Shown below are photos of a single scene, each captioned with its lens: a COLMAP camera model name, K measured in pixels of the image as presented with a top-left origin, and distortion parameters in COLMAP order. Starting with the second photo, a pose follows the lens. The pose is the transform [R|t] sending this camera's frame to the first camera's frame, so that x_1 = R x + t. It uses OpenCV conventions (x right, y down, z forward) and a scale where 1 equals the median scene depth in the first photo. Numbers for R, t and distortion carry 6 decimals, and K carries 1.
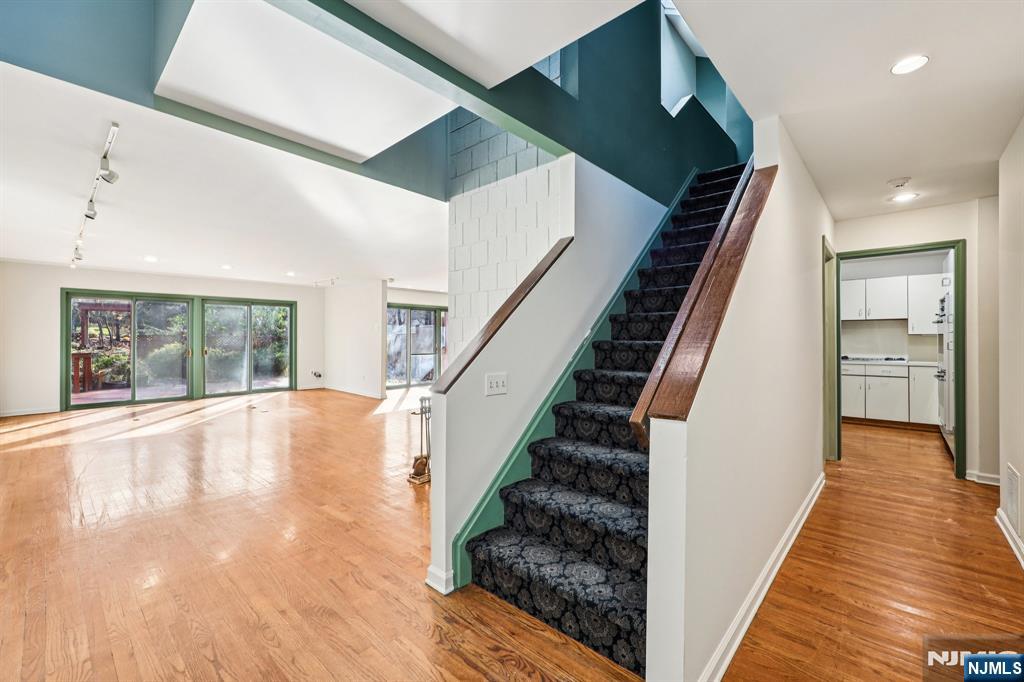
lens RADIAL K [[420.2, 0, 512.0], [0, 420.2, 341.0], [0, 0, 1]] dist [-0.001265, -0.000250]
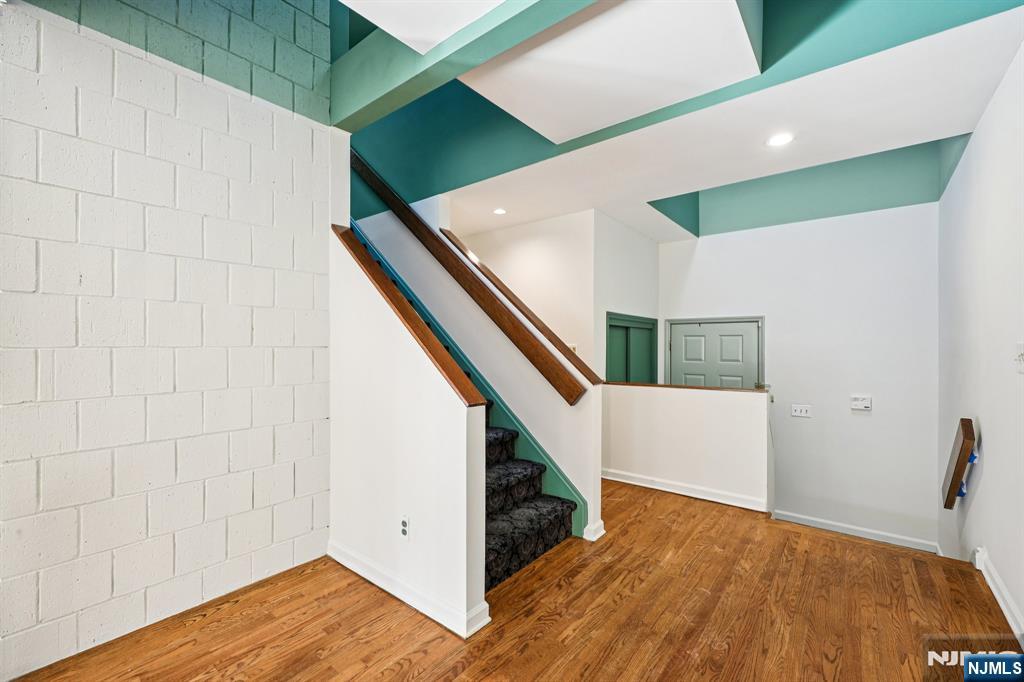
lens RADIAL K [[420.6, 0, 512.9], [0, 420.6, 348.6], [0, 0, 1]] dist [0.002766, 0.000263]
pose [[-0.046826, -0.010241, 0.998851, -1.245998], [-0.000613, 0.999948, 0.010224, -0.008503], [-0.998903, -0.000133, -0.046829, 1.139608]]
